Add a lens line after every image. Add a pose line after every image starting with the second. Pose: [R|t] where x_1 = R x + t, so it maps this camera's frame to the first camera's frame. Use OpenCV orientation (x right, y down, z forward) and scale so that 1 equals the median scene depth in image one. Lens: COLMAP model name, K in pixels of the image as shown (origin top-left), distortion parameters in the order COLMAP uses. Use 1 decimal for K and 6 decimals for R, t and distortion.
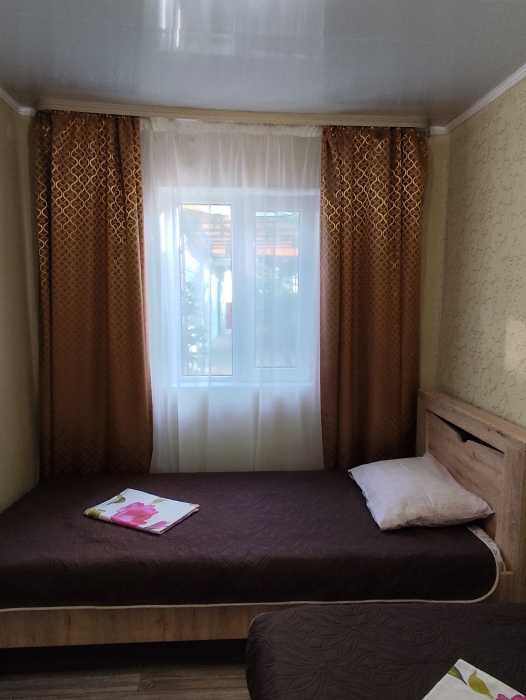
lens RADIAL K [[487.4, 0, 263.0], [0, 487.4, 350.0], [0, 0, 1]] dist [0.031275, -0.000944]
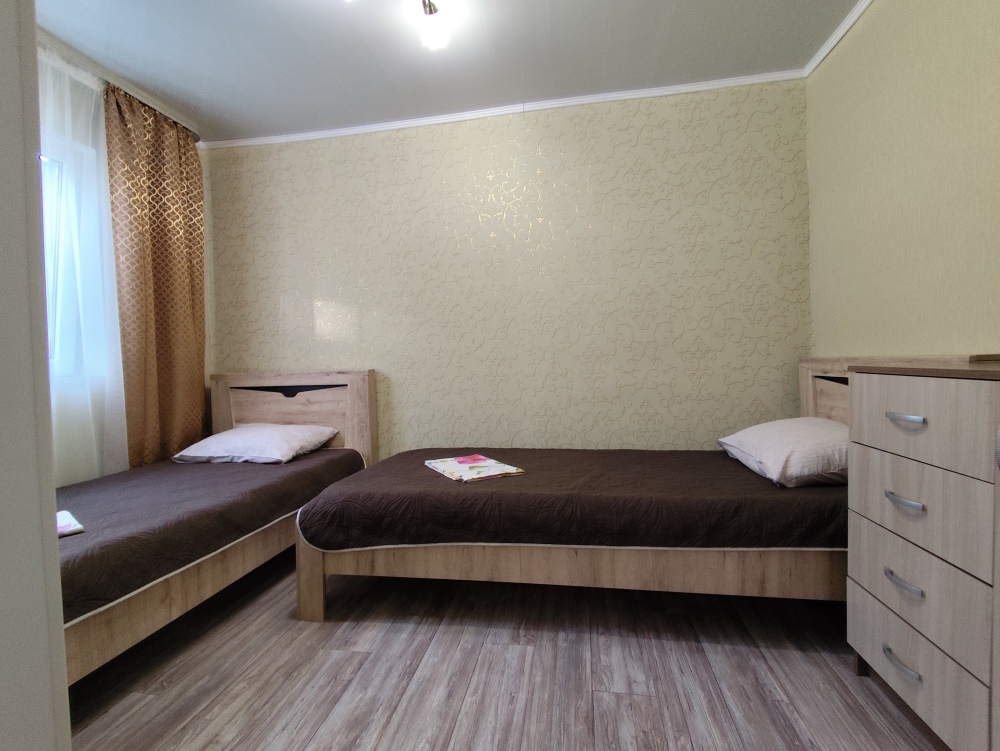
lens RADIAL K [[461.8, 0, 511.6], [0, 461.8, 376.8], [0, 0, 1]] dist [0.054821, -0.035239]
pose [[0.200381, -0.036202, 0.979049, -0.669810], [0.148978, 0.988822, 0.006072, 0.213877], [-0.968325, 0.144640, 0.203534, 0.187078]]
